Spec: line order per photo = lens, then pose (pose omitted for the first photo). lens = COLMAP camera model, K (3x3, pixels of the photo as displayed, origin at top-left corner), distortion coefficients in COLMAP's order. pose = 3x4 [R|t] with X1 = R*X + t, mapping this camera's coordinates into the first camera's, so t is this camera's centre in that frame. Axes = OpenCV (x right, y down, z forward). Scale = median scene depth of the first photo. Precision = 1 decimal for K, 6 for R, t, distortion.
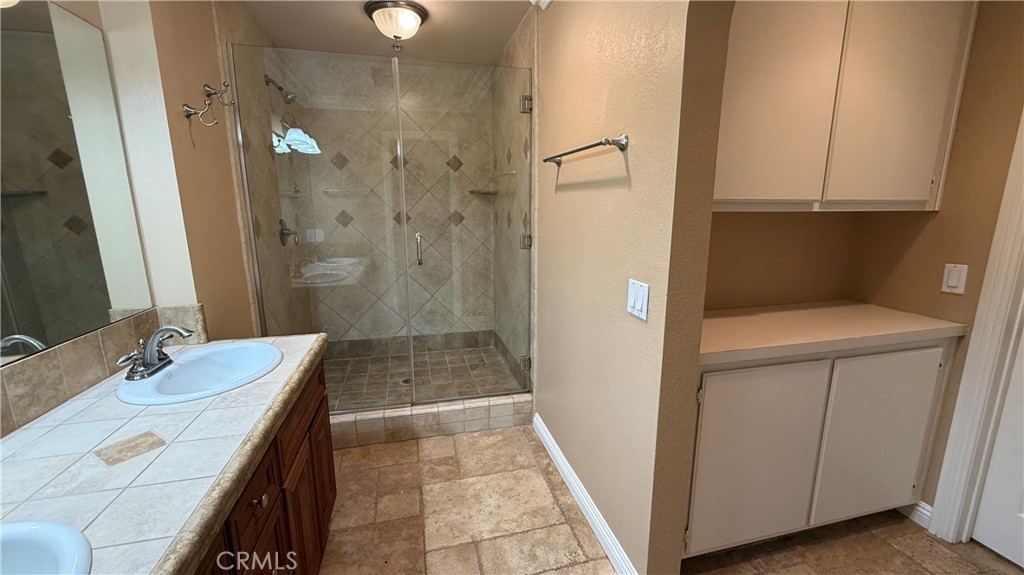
lens RADIAL K [[409.0, 0, 513.5], [0, 409.0, 285.0], [0, 0, 1]] dist [-0.000676, -0.000260]
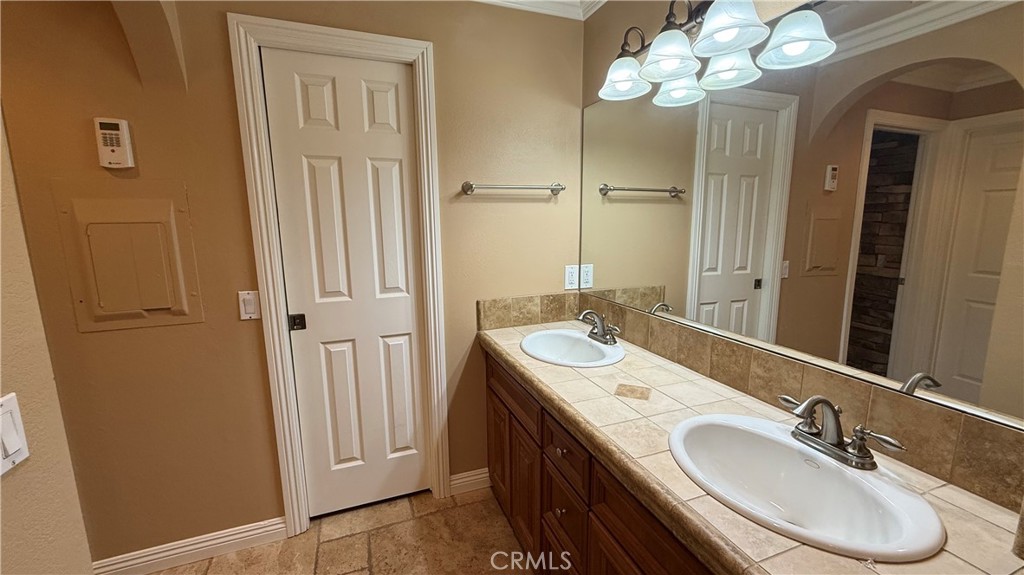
lens RADIAL K [[409.0, 0, 510.4], [0, 409.0, 285.7], [0, 0, 1]] dist [-0.000676, -0.000260]
pose [[-0.990727, 0.036305, -0.130931, -0.301830], [-0.011658, 0.937374, 0.348131, -0.411591], [0.135370, 0.346429, -0.928258, 1.960184]]
